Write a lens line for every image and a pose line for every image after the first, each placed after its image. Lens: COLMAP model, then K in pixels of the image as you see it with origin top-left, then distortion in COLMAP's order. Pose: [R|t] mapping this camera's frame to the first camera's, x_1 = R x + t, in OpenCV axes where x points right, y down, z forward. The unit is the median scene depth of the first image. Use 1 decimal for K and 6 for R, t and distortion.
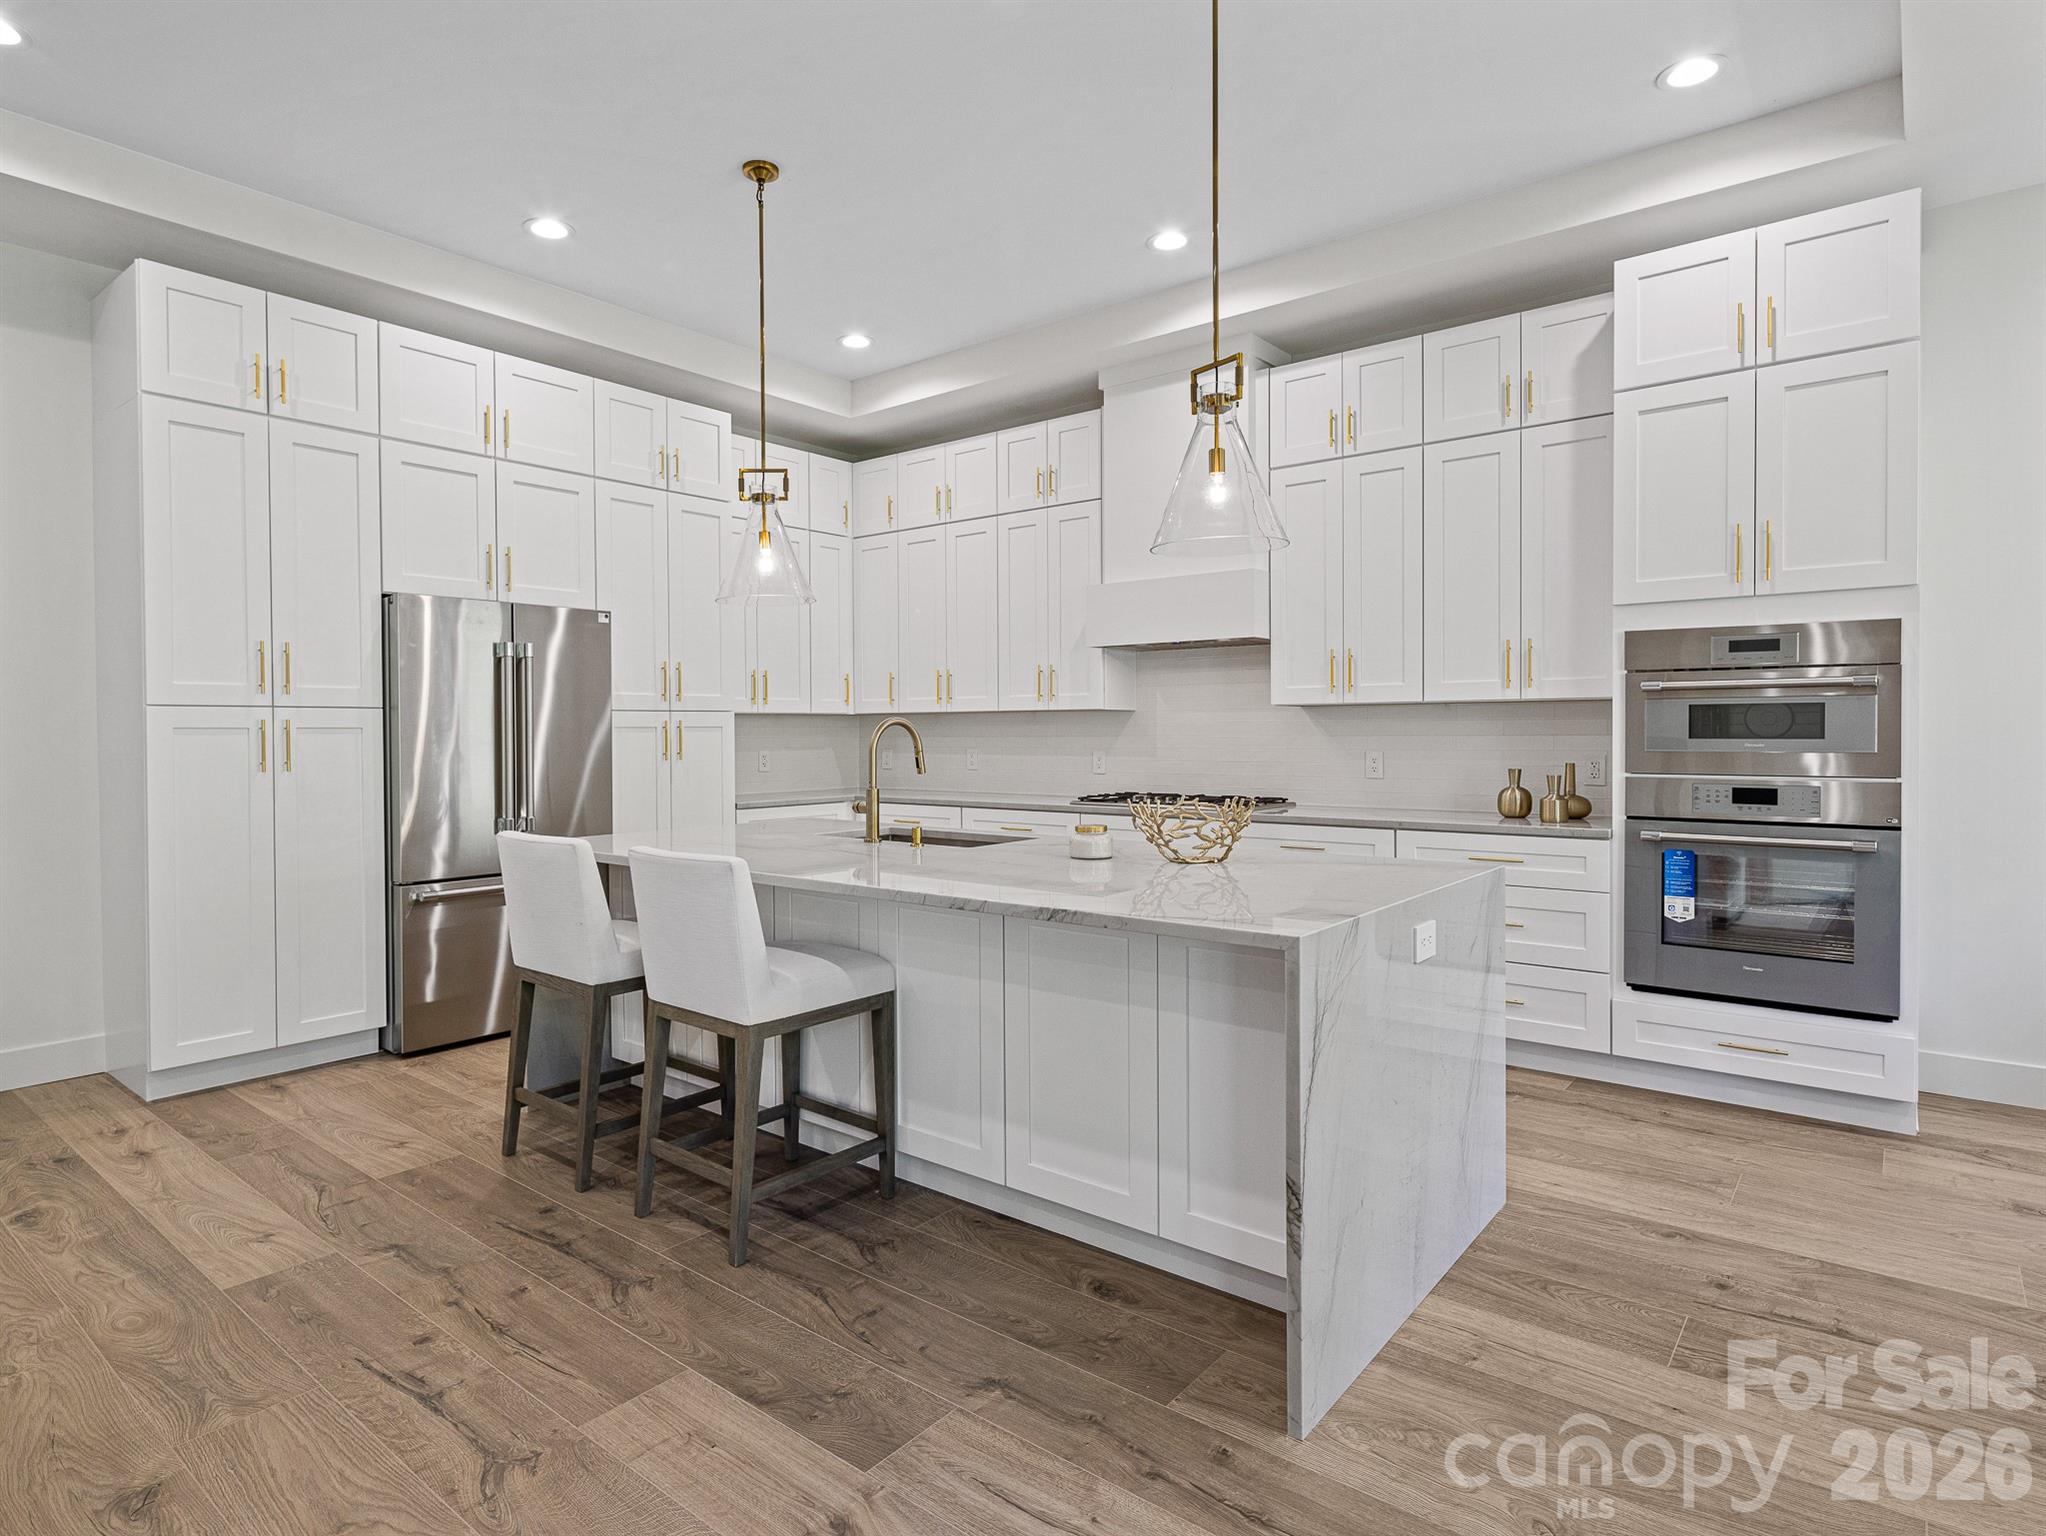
lens RADIAL K [[1115.5, 0, 1017.6], [0, 1115.5, 756.0], [0, 0, 1]] dist [-0.000047, 0.001472]
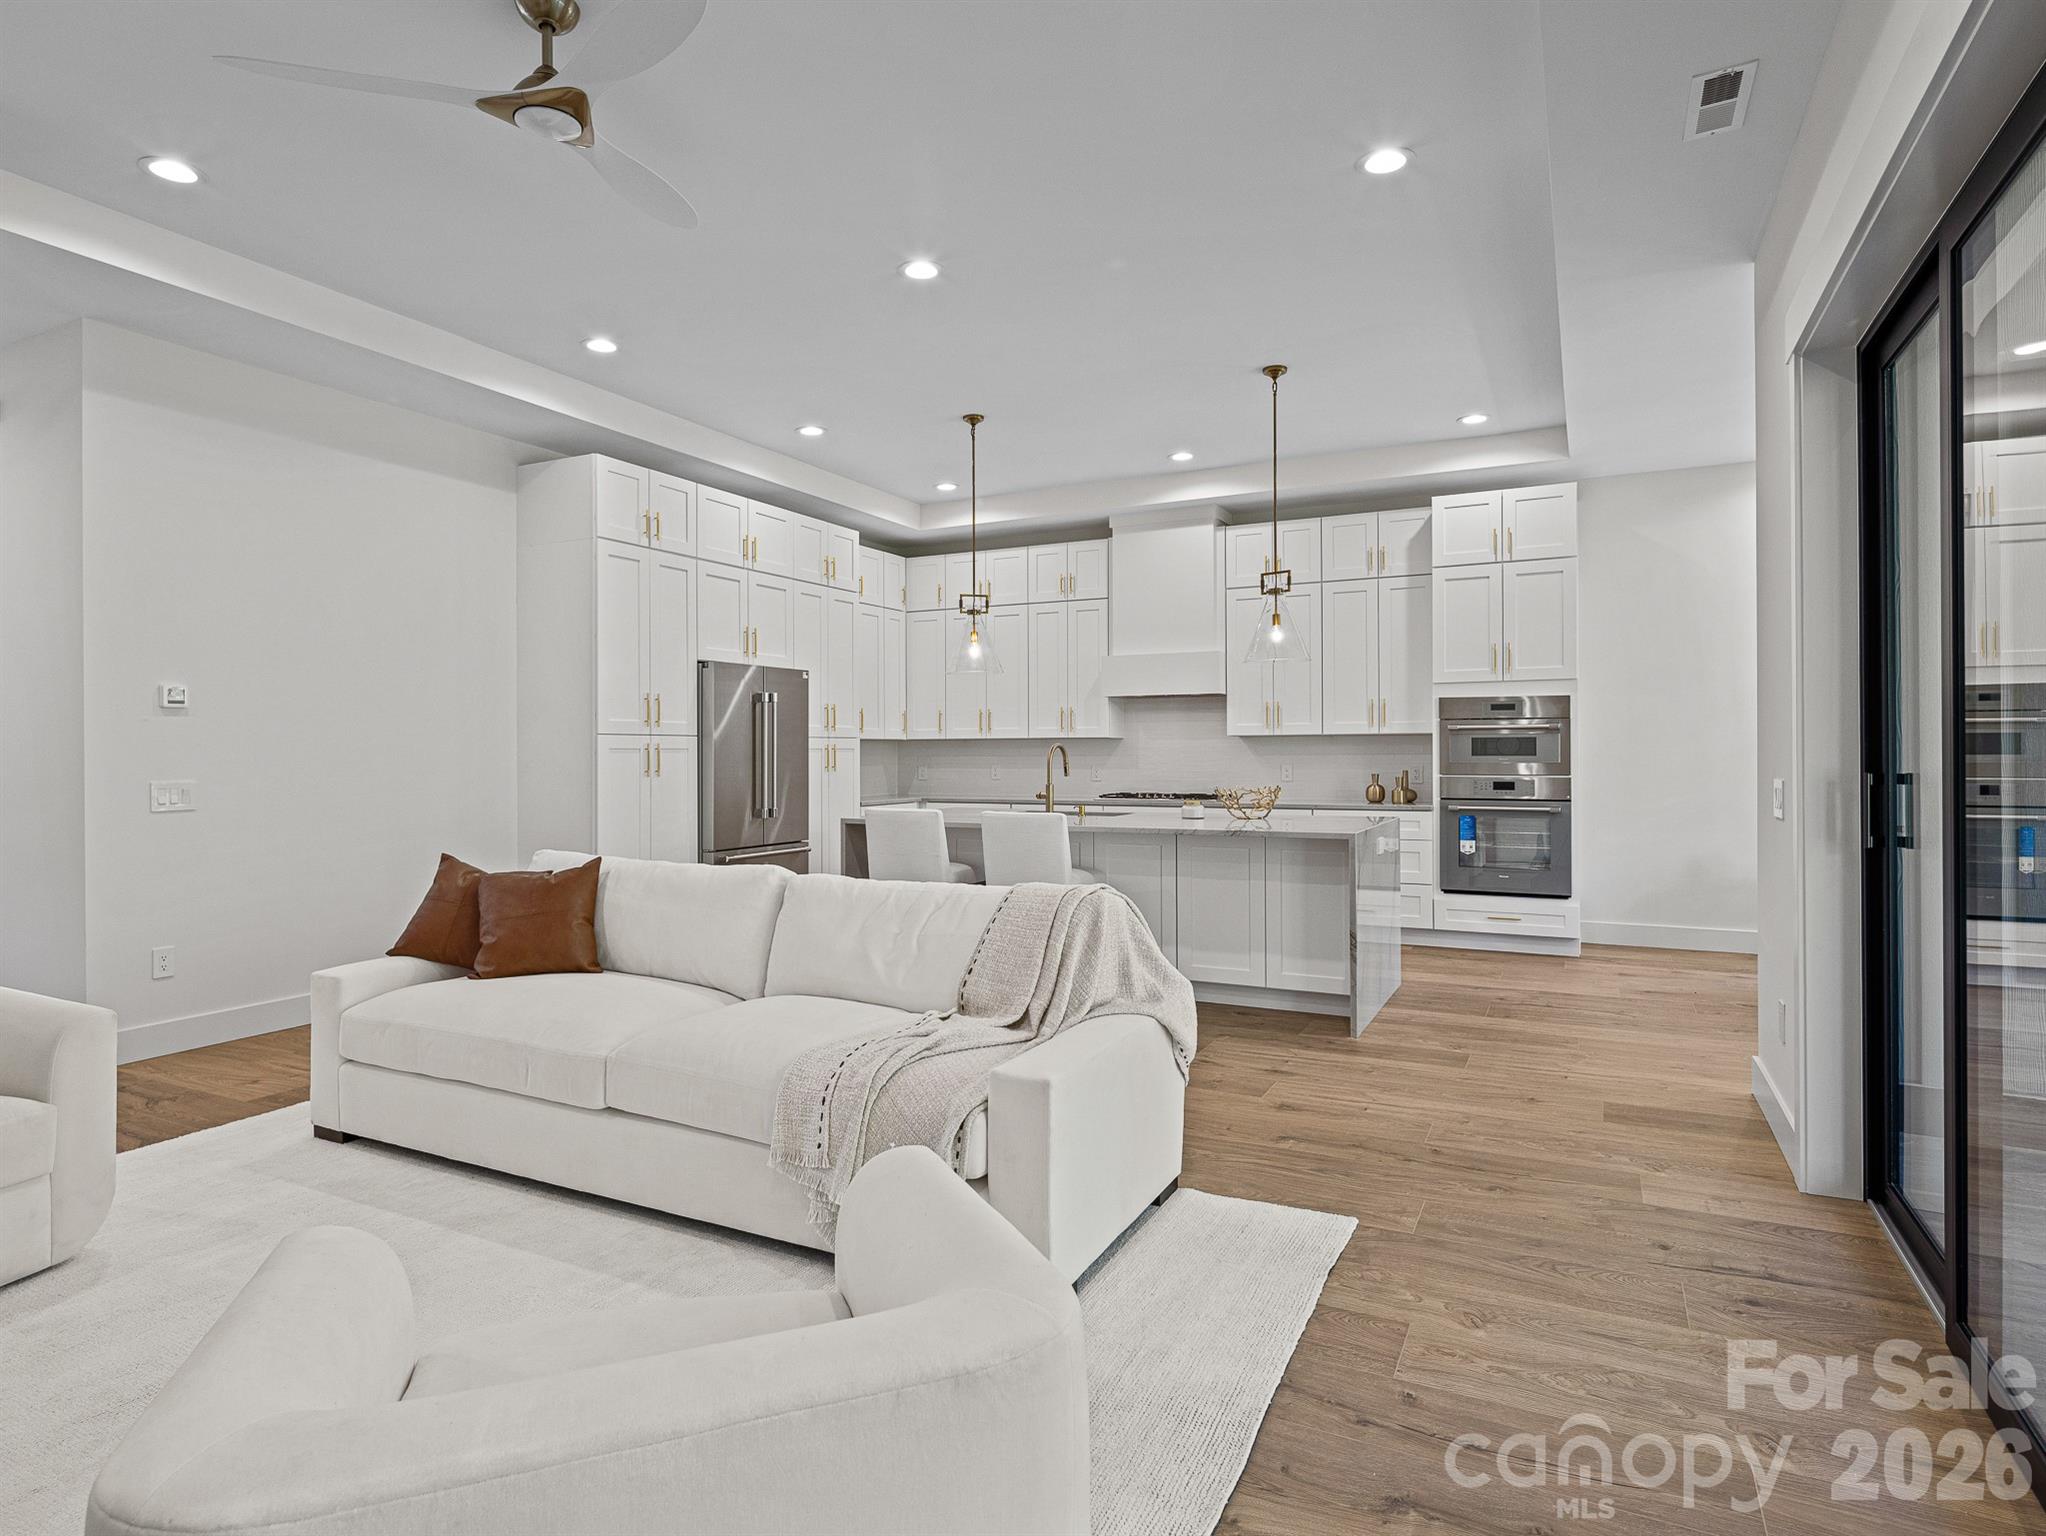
lens RADIAL K [[1115.5, 0, 1025.2], [0, 1115.5, 763.5], [0, 0, 1]] dist [-0.000047, 0.001472]
pose [[0.978416, -0.000797, 0.206644, -0.458561], [0.003813, 0.999892, -0.014198, 0.018641], [-0.206610, 0.014679, 0.978313, -0.598883]]
